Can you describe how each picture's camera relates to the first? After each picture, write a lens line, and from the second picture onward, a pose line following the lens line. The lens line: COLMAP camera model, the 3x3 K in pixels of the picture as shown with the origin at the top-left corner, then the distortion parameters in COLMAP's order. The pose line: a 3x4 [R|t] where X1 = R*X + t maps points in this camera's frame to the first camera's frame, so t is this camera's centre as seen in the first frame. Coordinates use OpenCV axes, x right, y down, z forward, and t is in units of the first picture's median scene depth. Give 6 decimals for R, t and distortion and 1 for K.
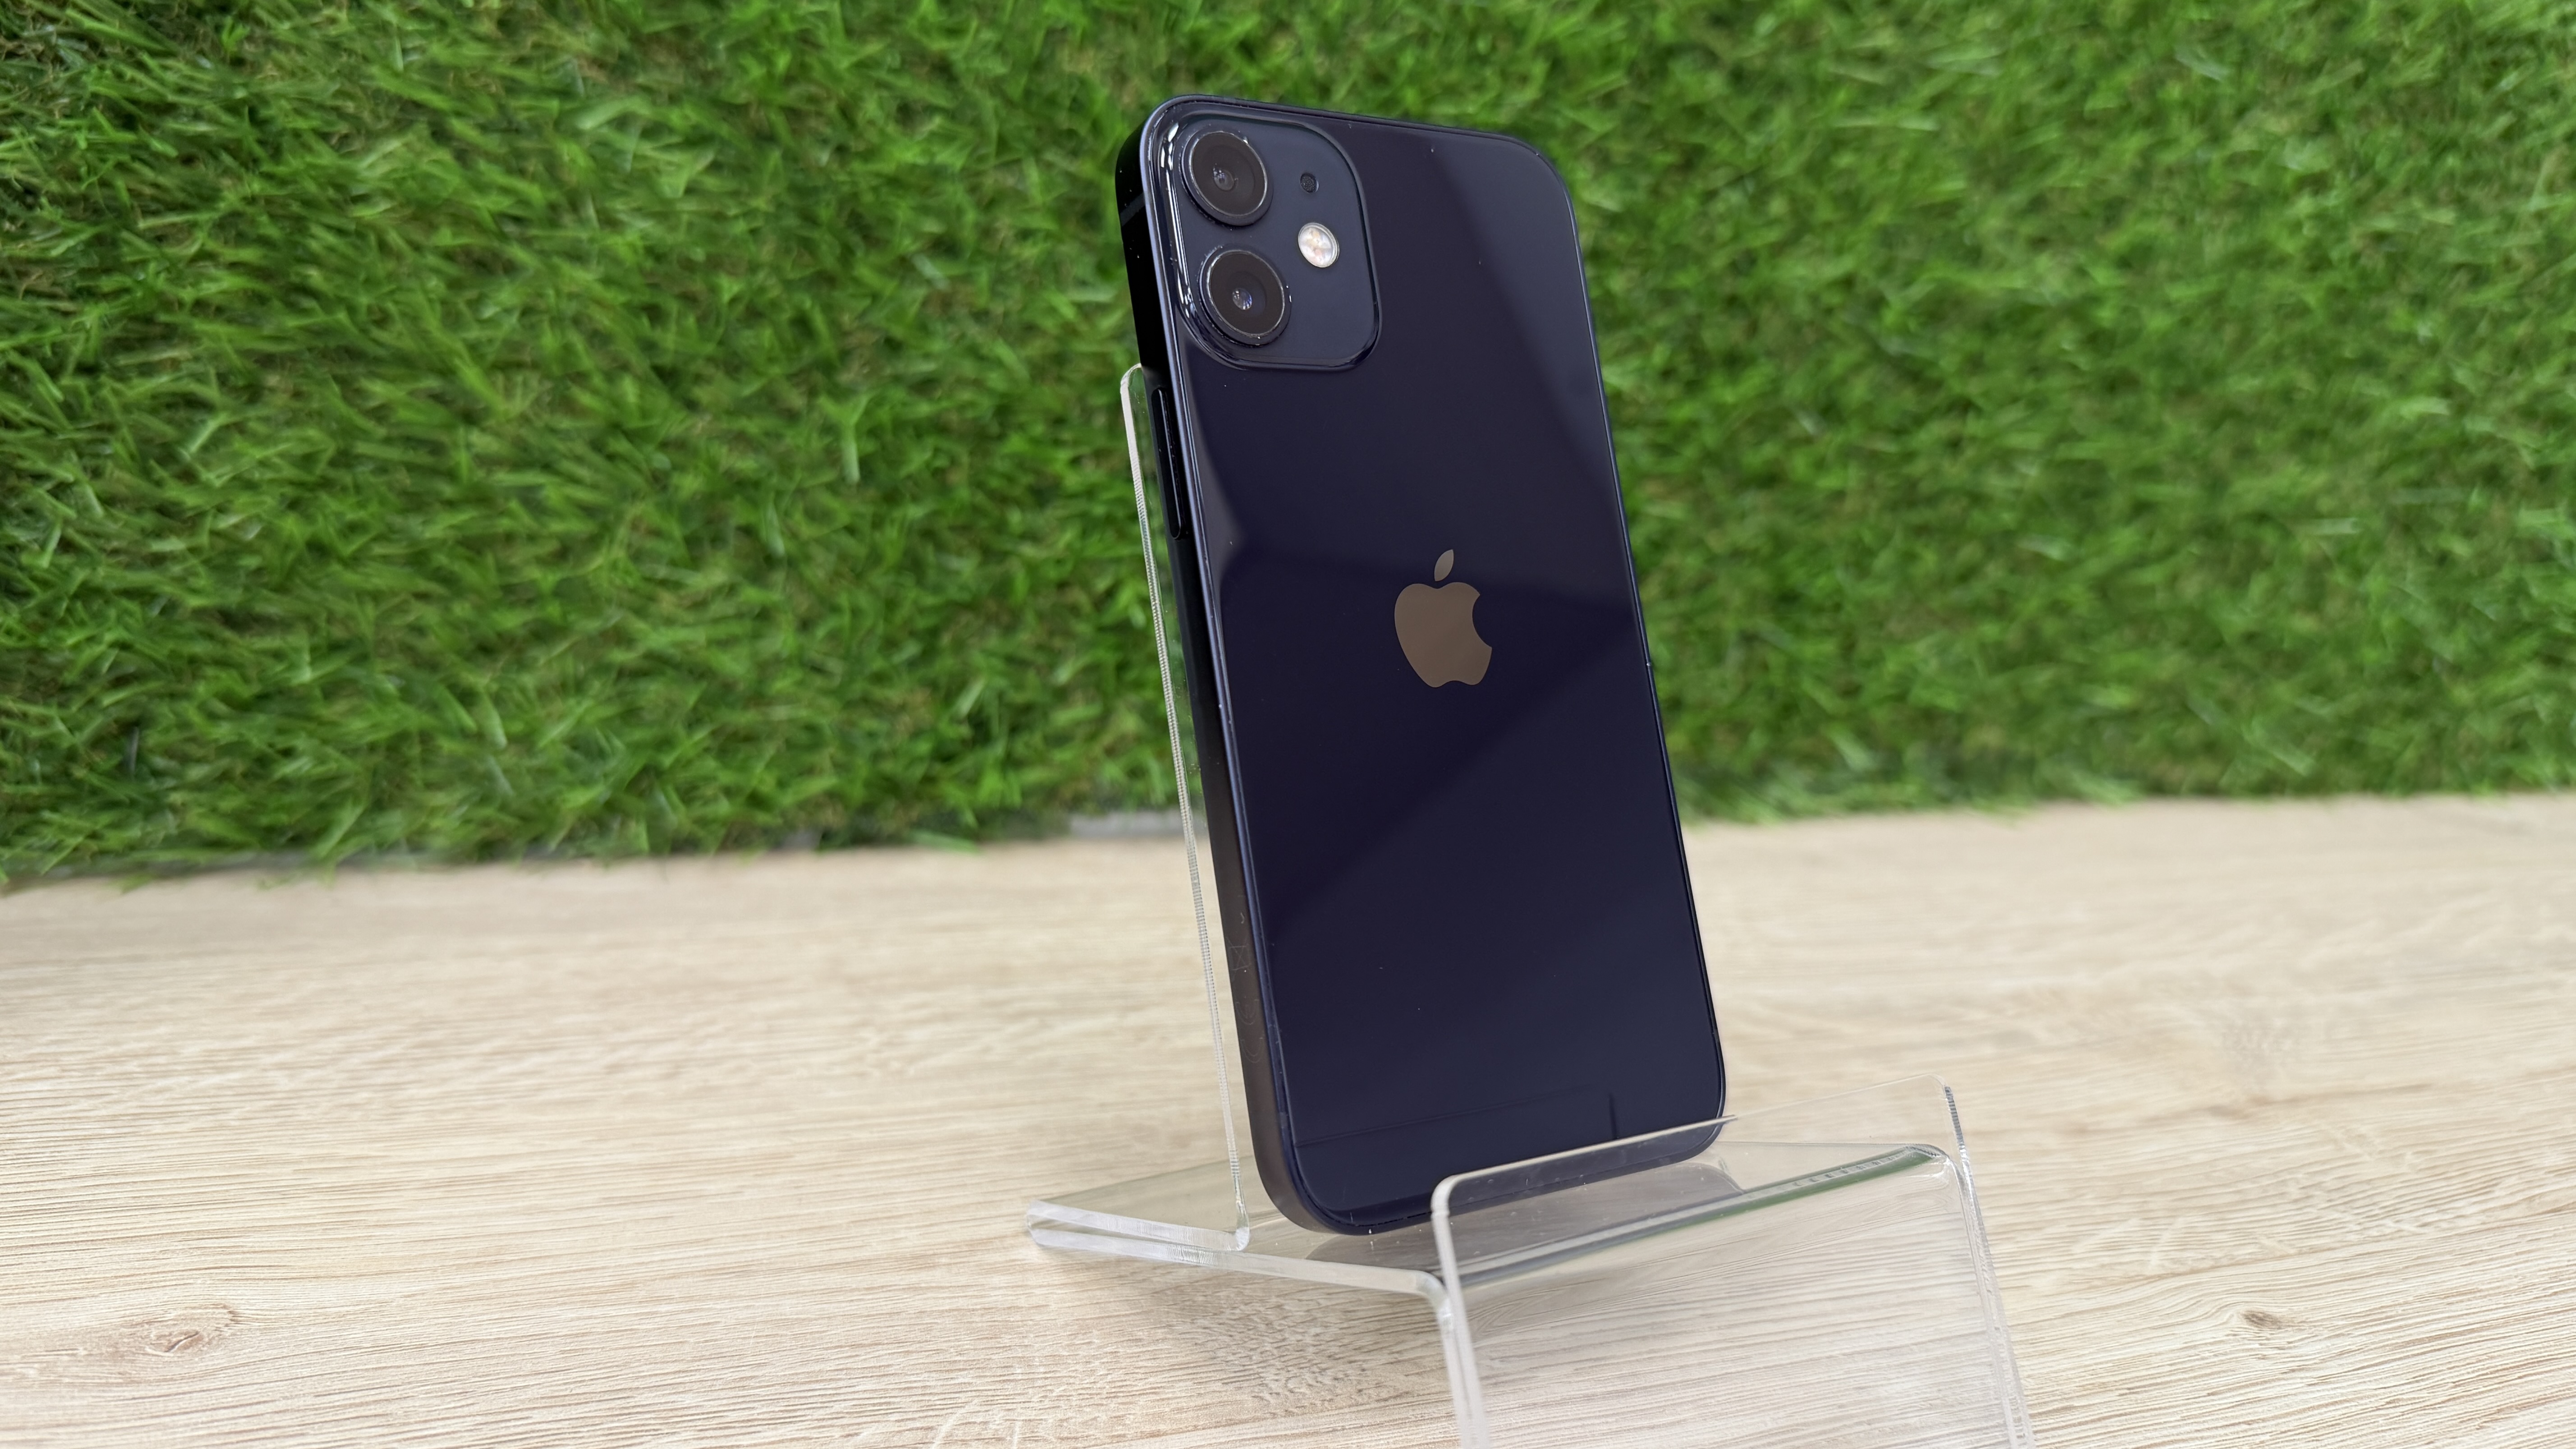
lens RADIAL K [[1925.6, 0, 1284.7], [0, 1925.6, 732.5], [0, 0, 1]] dist [-0.048842, 0.020770]
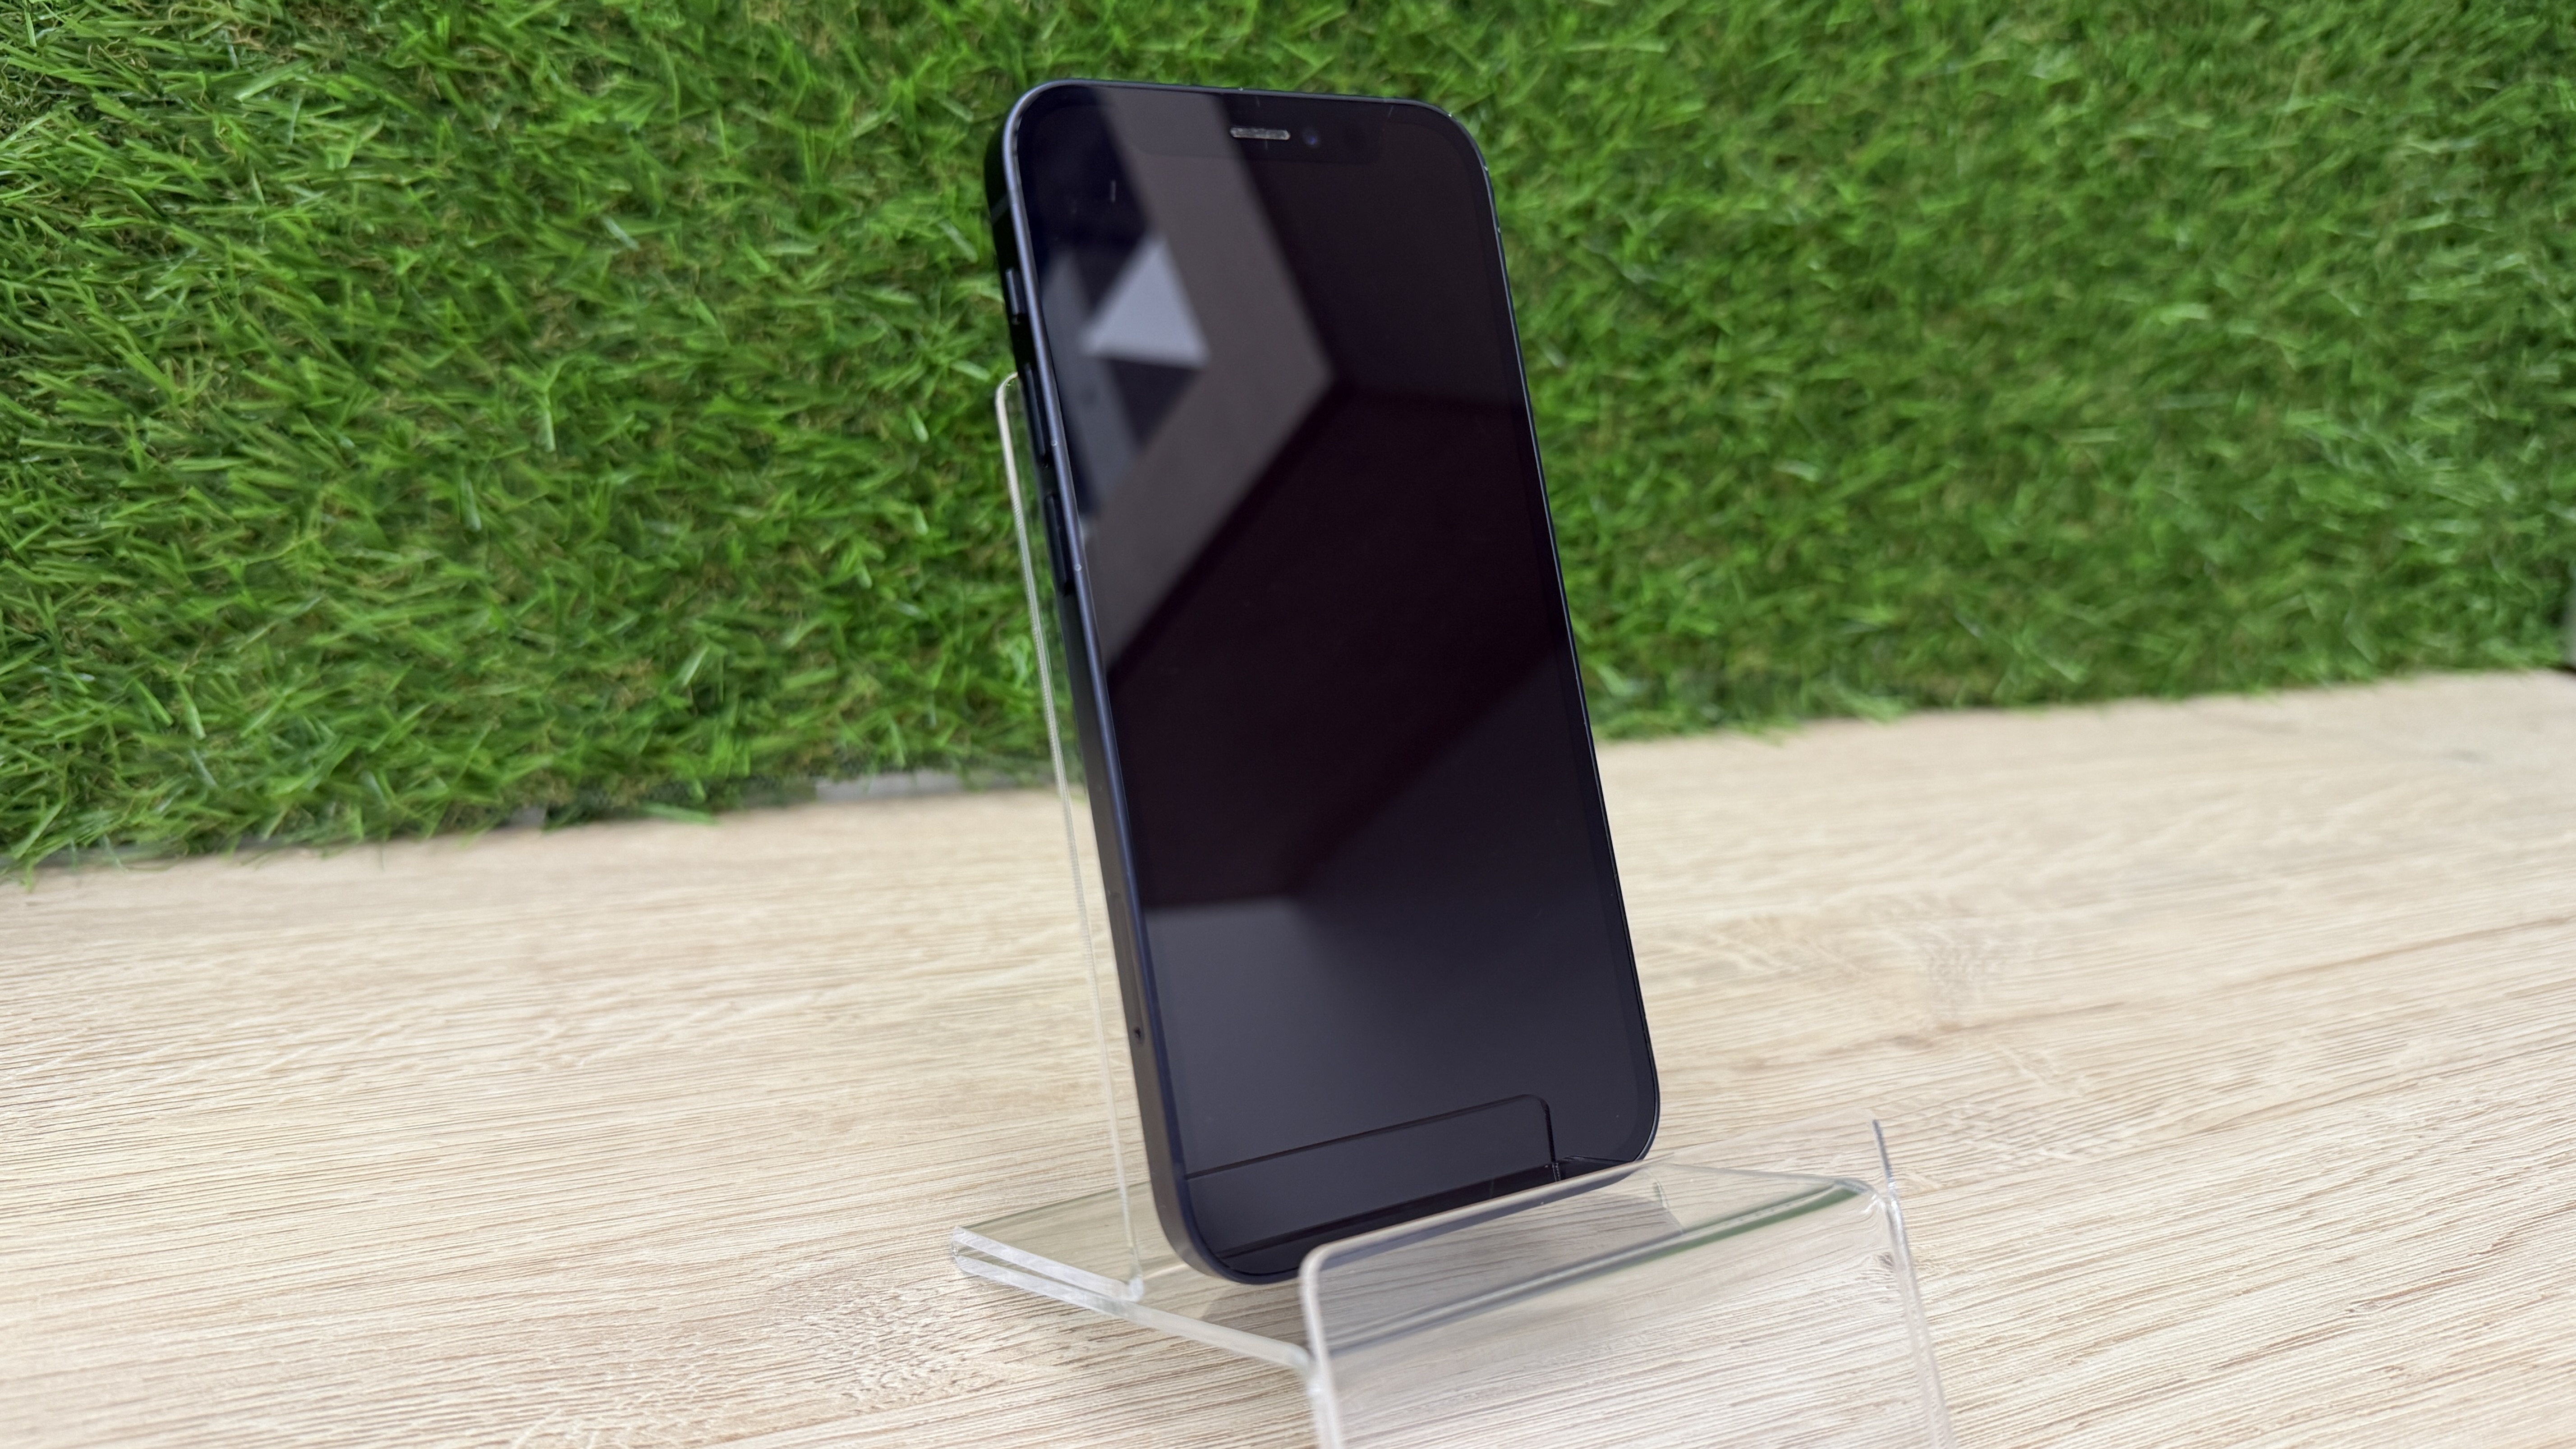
lens RADIAL K [[1917.1, 0, 1287.8], [0, 1917.1, 730.8], [0, 0, 1]] dist [-0.039952, 0.009302]
pose [[0.998479, -0.039089, 0.038878, 0.112266], [0.037273, 0.998227, 0.046396, -0.021546], [-0.040623, -0.044877, 0.998166, 0.006401]]
